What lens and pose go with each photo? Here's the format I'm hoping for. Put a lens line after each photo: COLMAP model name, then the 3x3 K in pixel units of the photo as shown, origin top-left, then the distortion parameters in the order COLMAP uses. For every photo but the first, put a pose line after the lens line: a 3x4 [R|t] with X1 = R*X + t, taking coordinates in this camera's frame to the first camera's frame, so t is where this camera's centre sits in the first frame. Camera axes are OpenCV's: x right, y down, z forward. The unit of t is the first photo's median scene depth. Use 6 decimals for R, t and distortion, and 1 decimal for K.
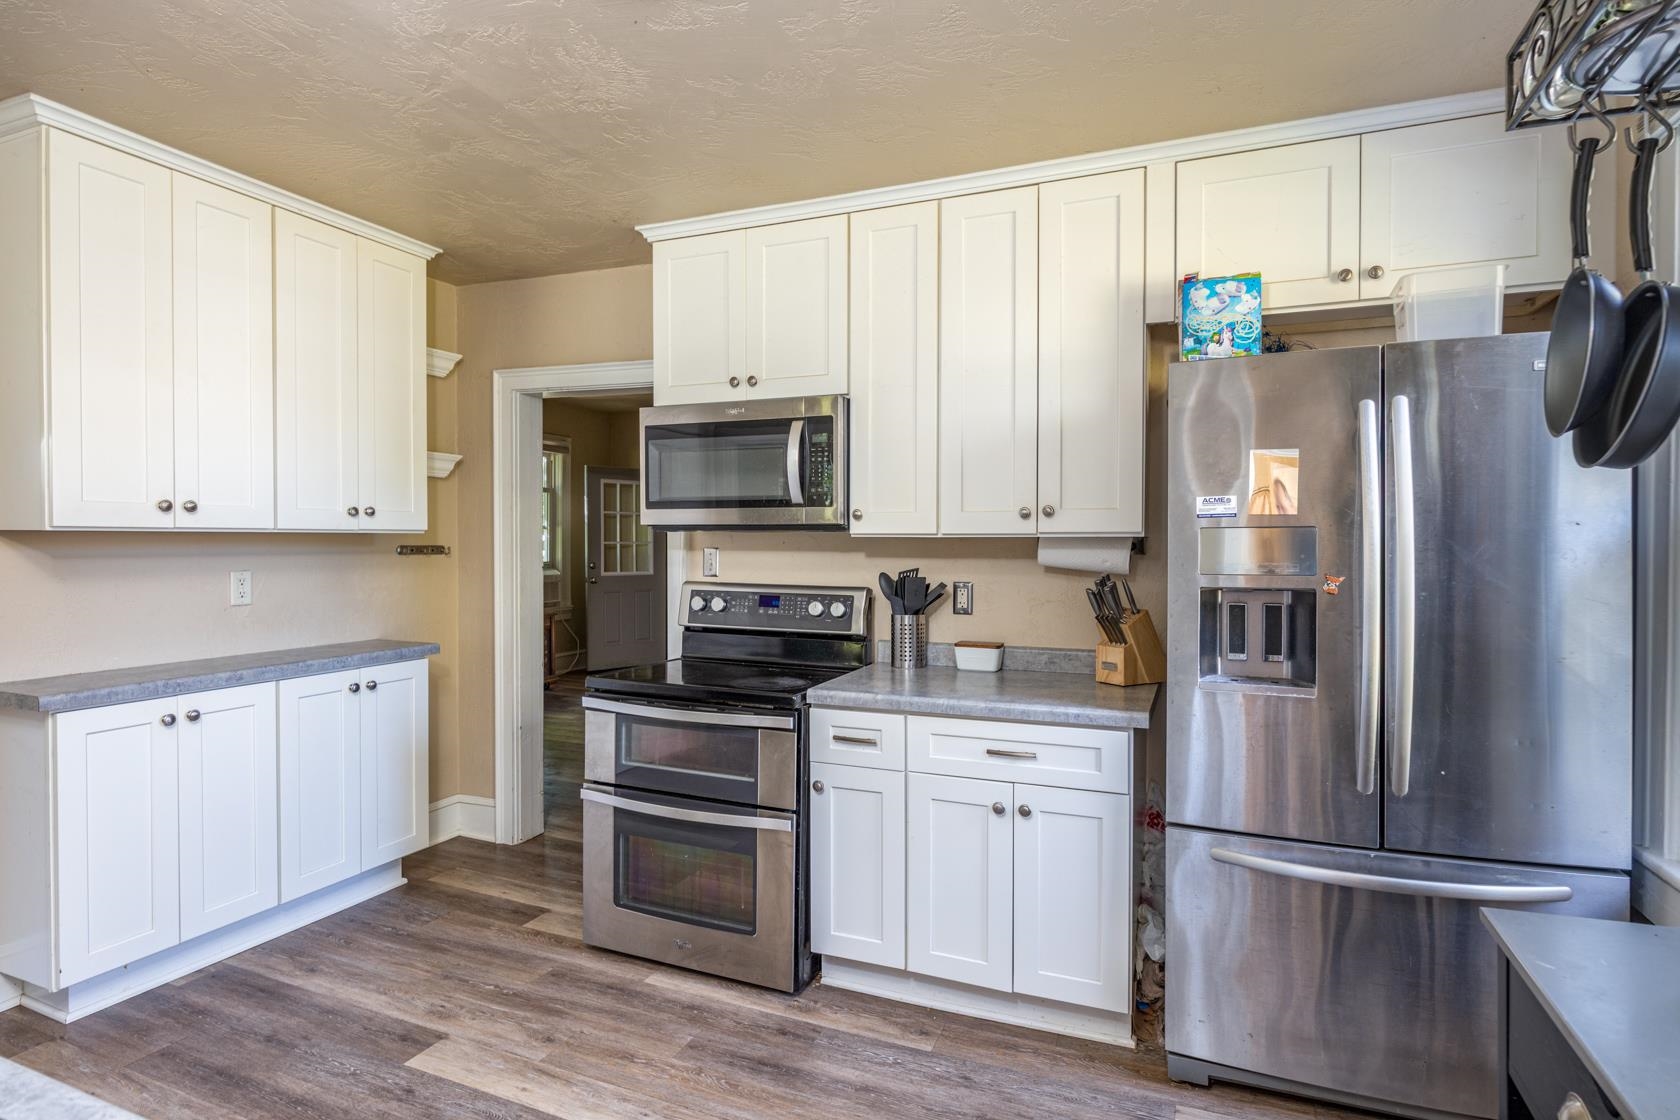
lens RADIAL K [[893.0, 0, 814.1], [0, 893.0, 554.3], [0, 0, 1]] dist [0.000457, -0.000228]
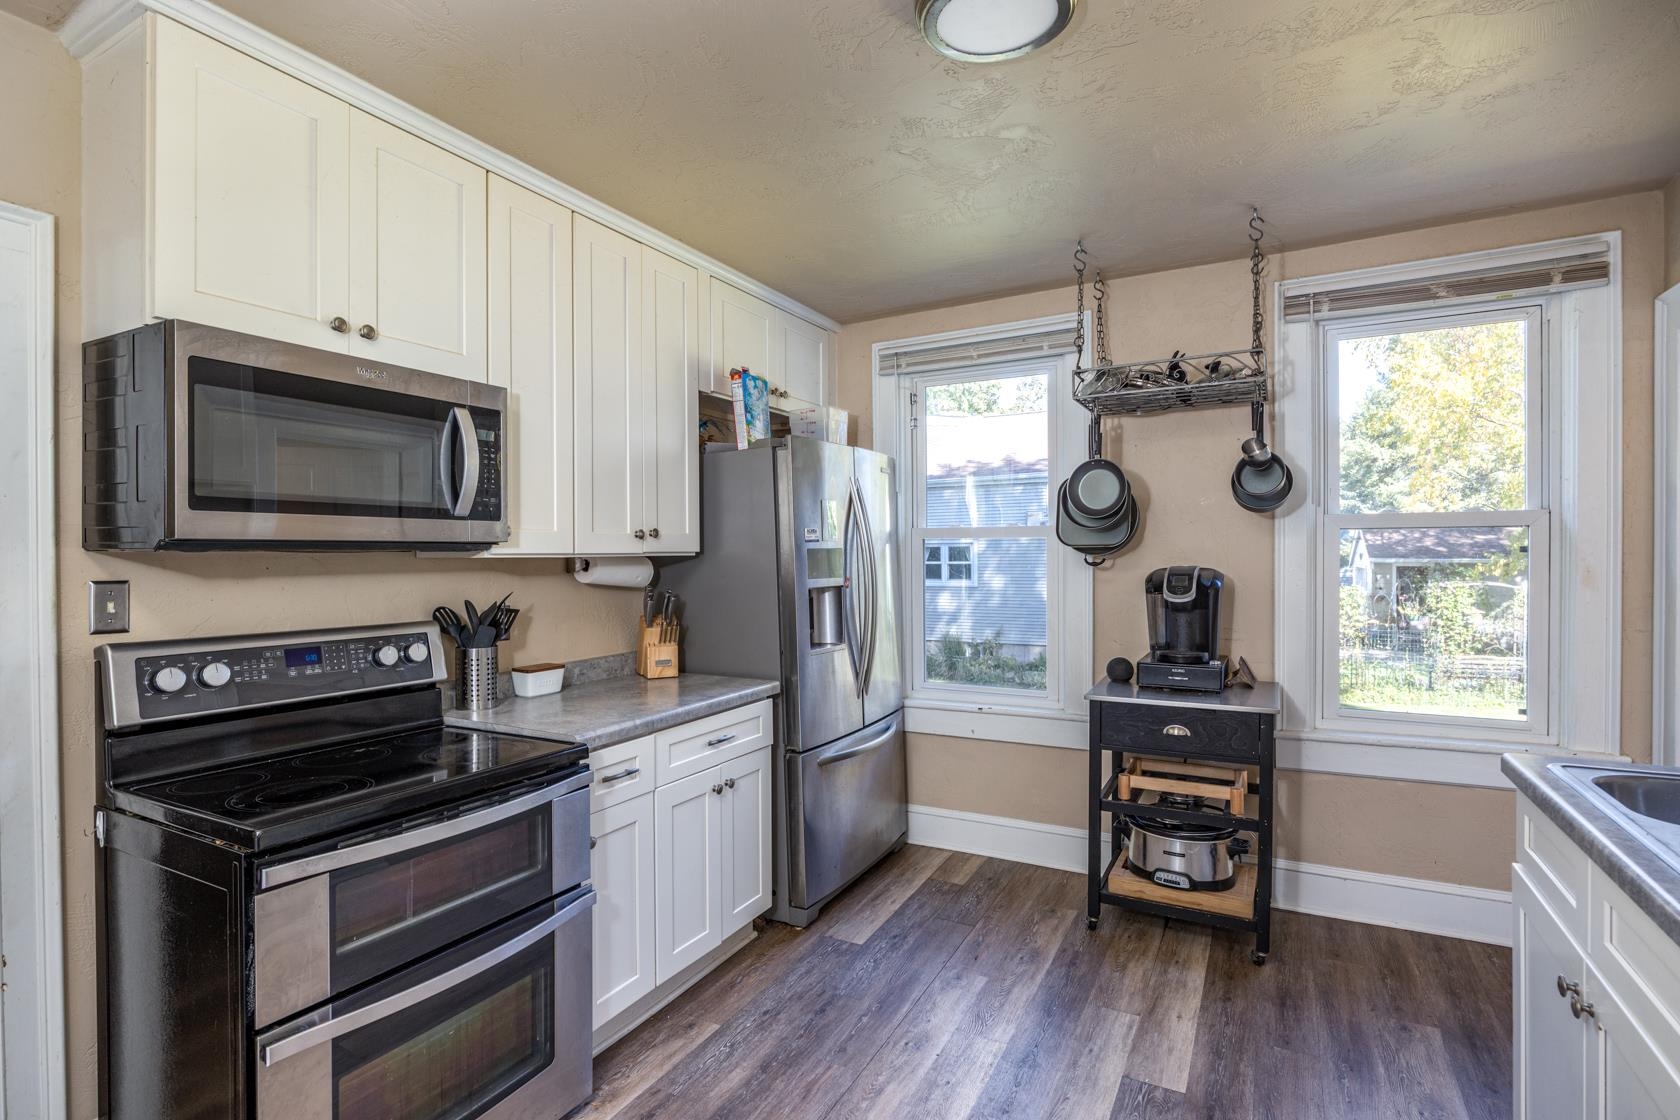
lens RADIAL K [[821.5, 0, 842.1], [0, 821.5, 554.4], [0, 0, 1]] dist [-0.004359, -0.000694]
pose [[0.082097, -0.004098, 0.996616, -0.712620], [0.026529, 0.999646, 0.001925, -0.015858], [-0.996271, 0.026281, 0.082176, 0.626936]]
